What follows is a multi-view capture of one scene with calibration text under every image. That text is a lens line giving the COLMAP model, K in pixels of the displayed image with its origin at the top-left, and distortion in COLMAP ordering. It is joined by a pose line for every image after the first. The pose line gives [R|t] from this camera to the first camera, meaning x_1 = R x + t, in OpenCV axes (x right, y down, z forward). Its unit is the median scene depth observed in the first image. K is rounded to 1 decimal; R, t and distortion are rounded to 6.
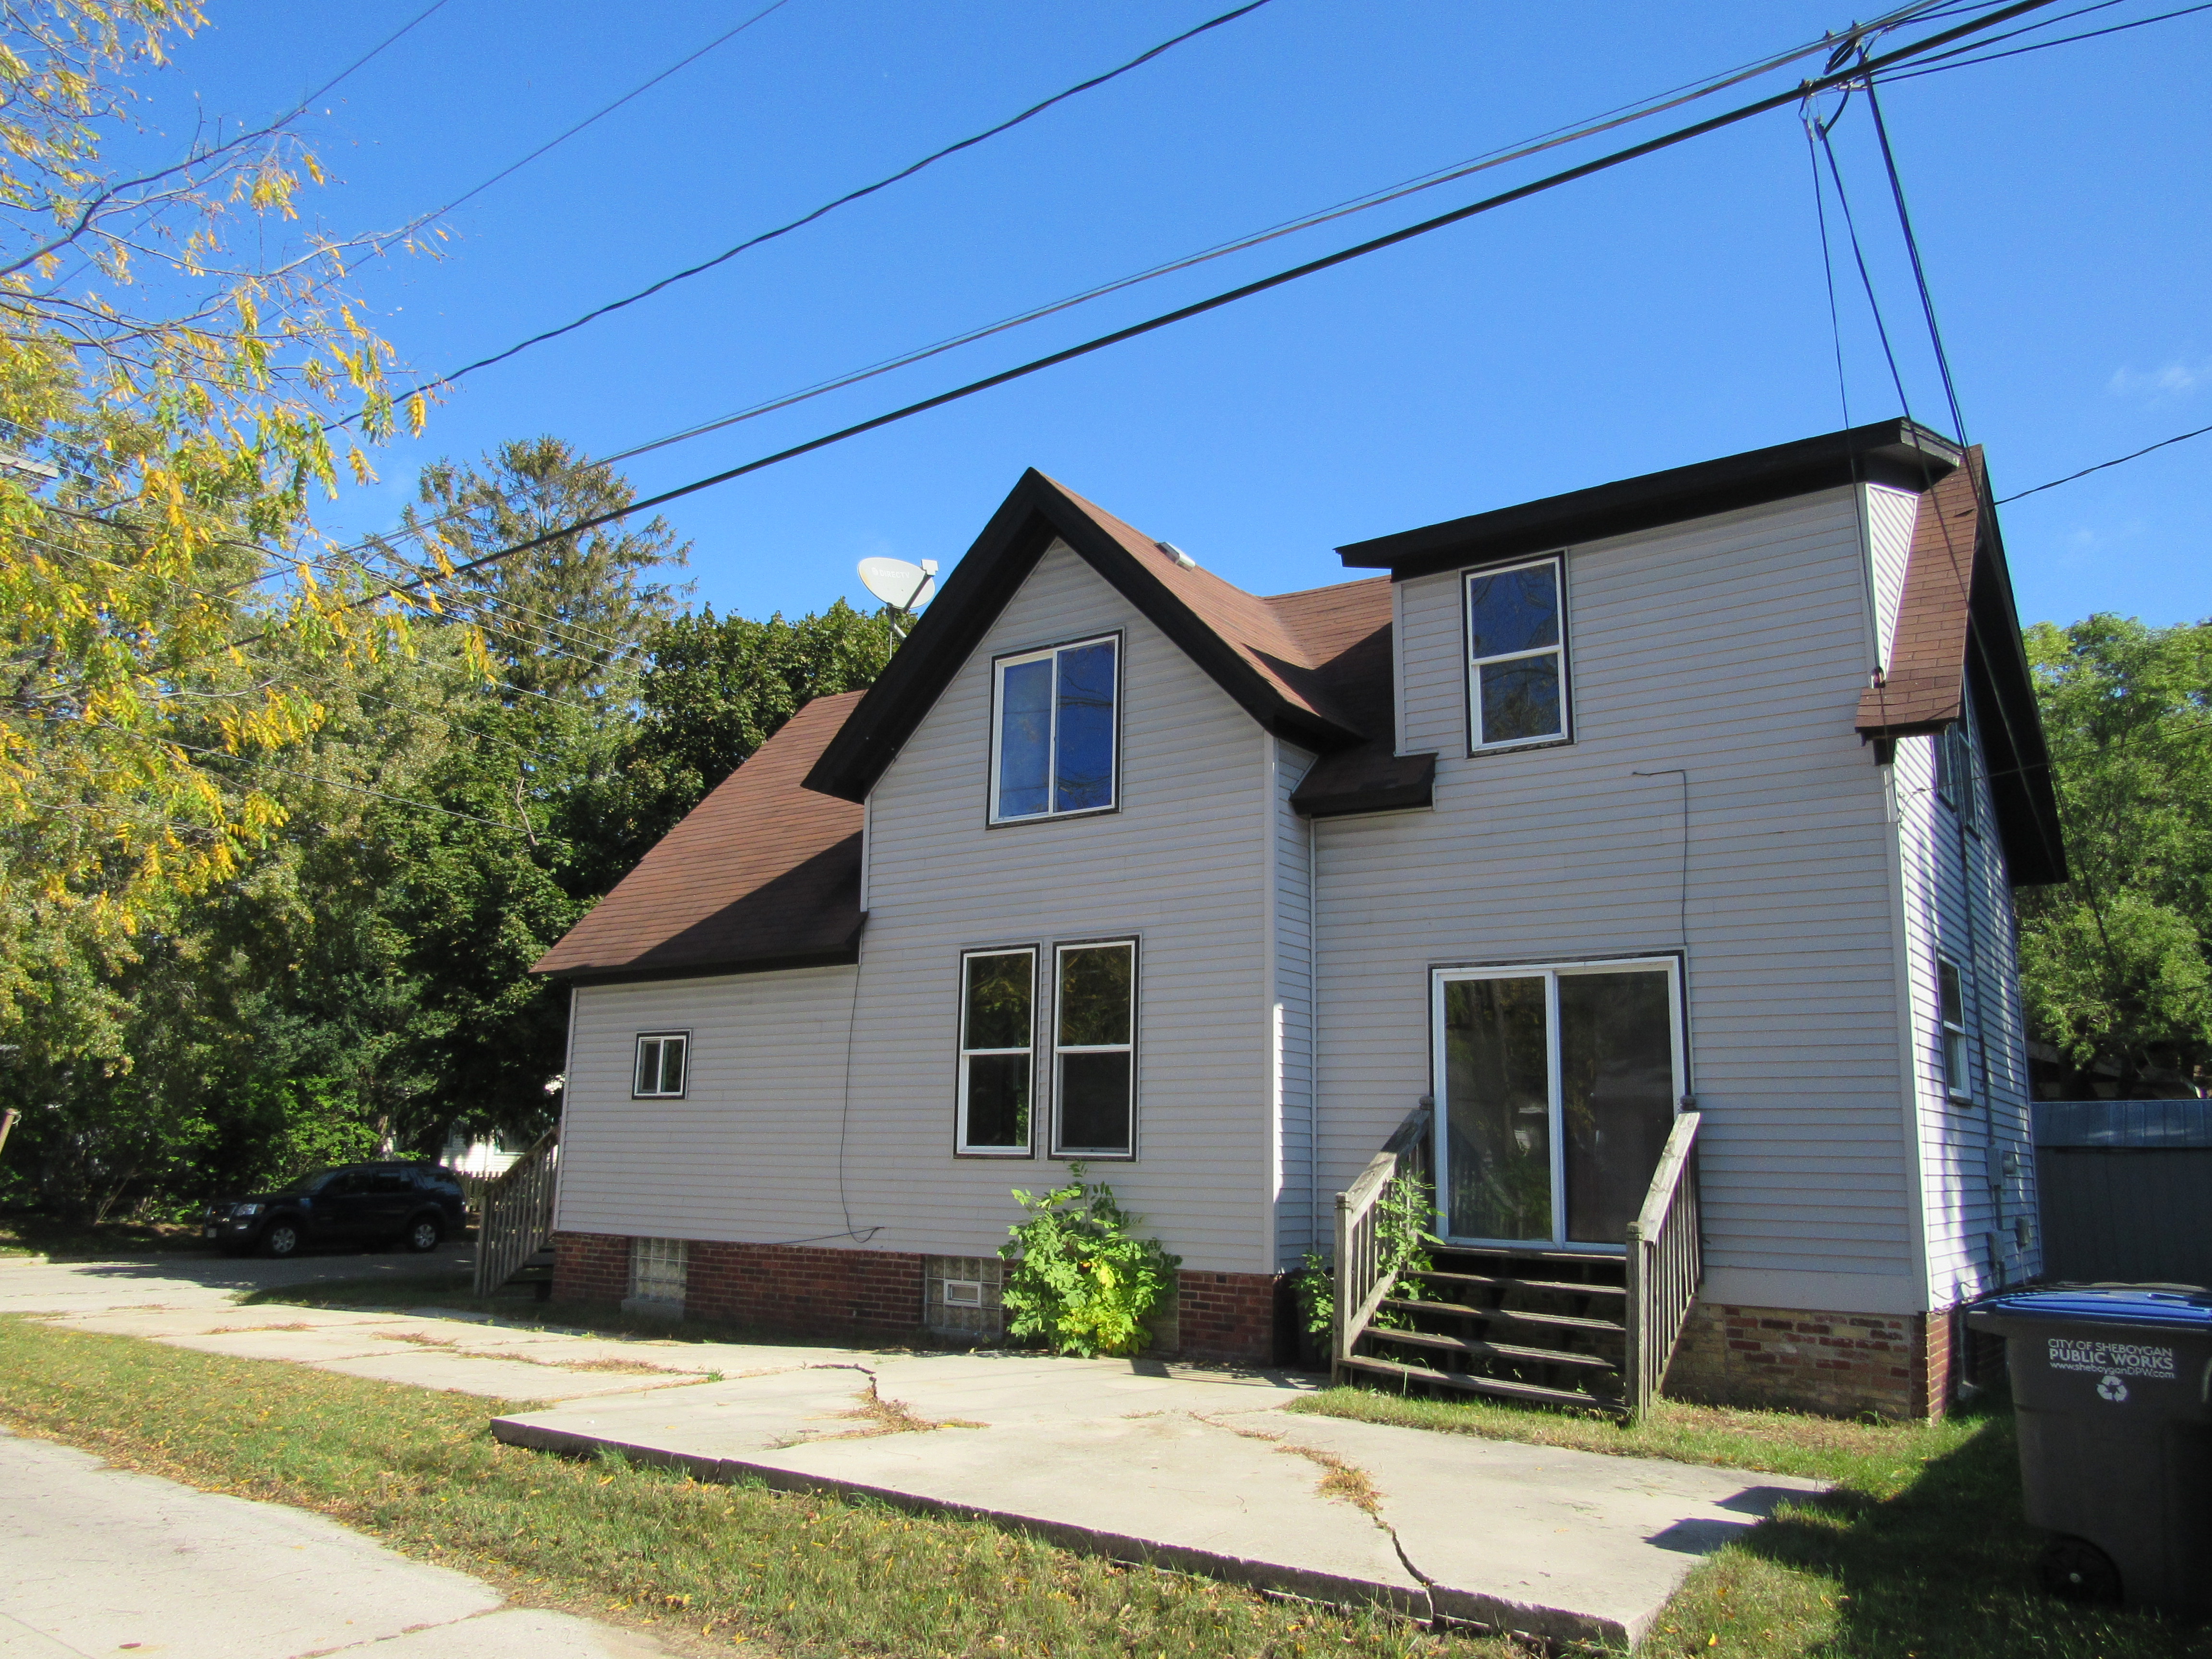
lens RADIAL K [[1638.3, 0, 1105.4], [0, 1638.3, 844.2], [0, 0, 1]] dist [-0.039778, -0.004405]
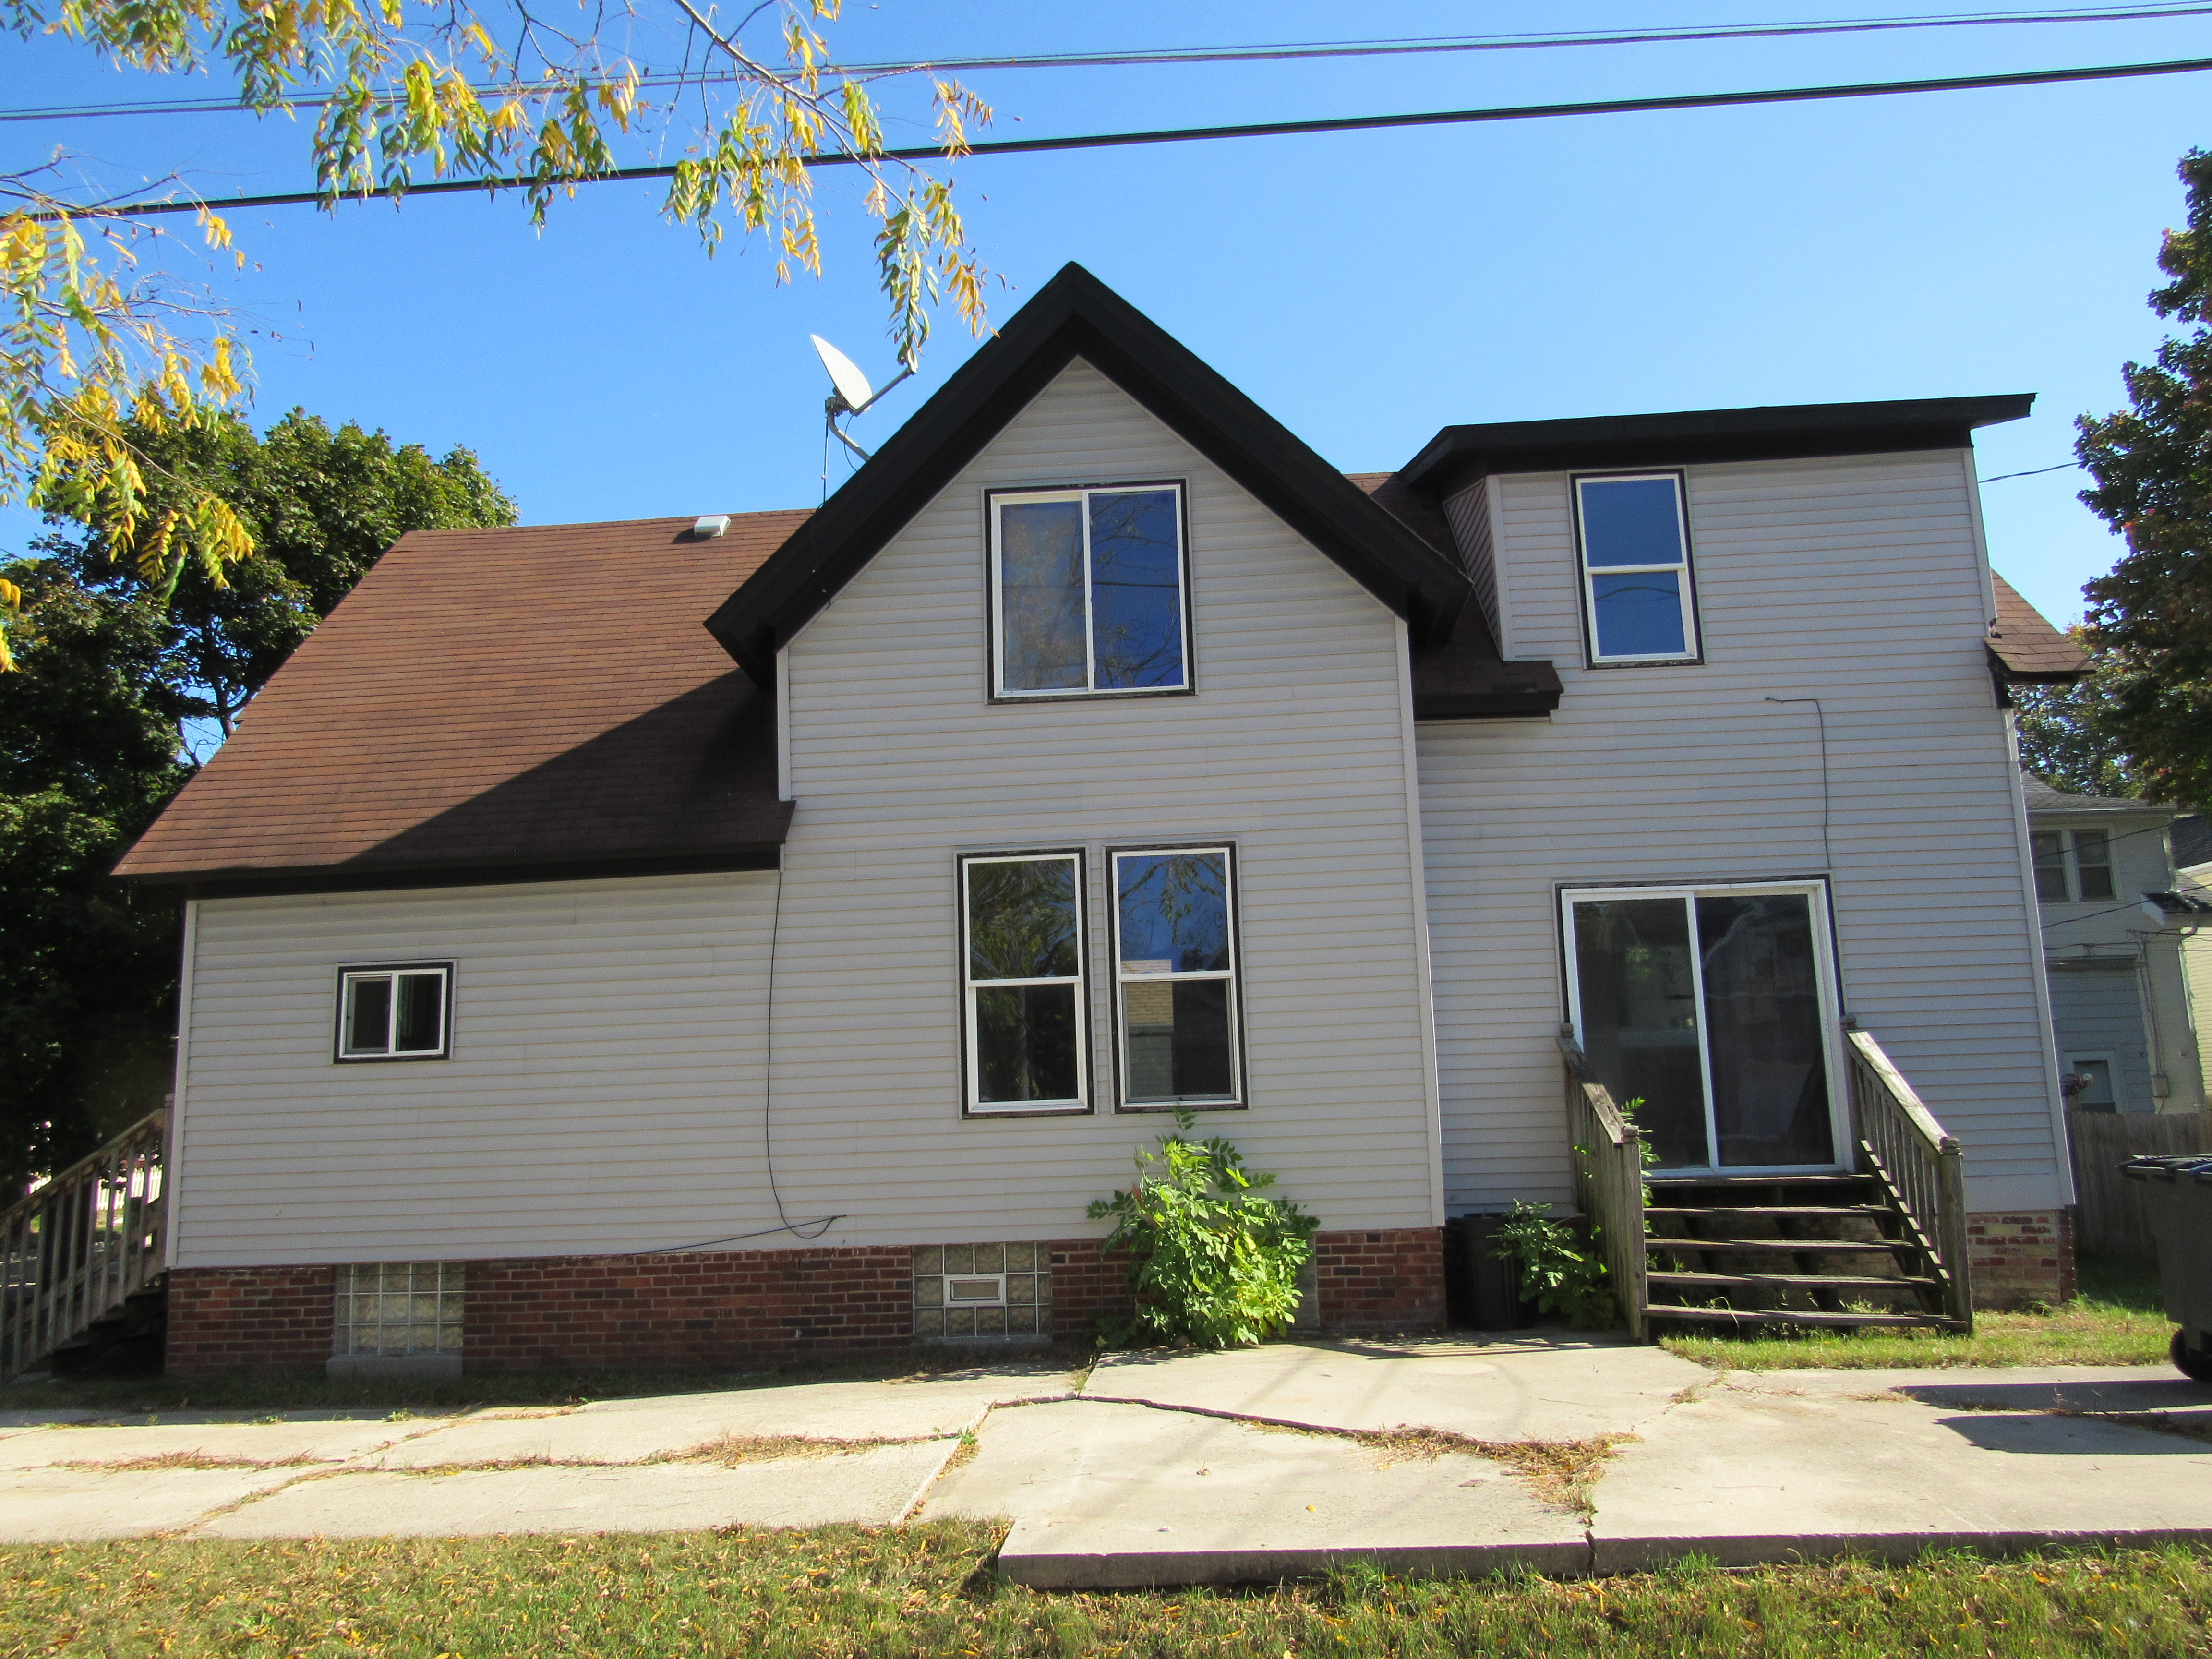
lens RADIAL K [[1582.3, 0, 1104.3], [0, 1582.3, 866.2], [0, 0, 1]] dist [-0.020401, -0.012308]
pose [[0.839255, 0.041765, 0.542131, -0.470774], [-0.055080, 0.998447, 0.008349, 0.064341], [-0.540940, -0.036868, 0.840253, 0.348991]]
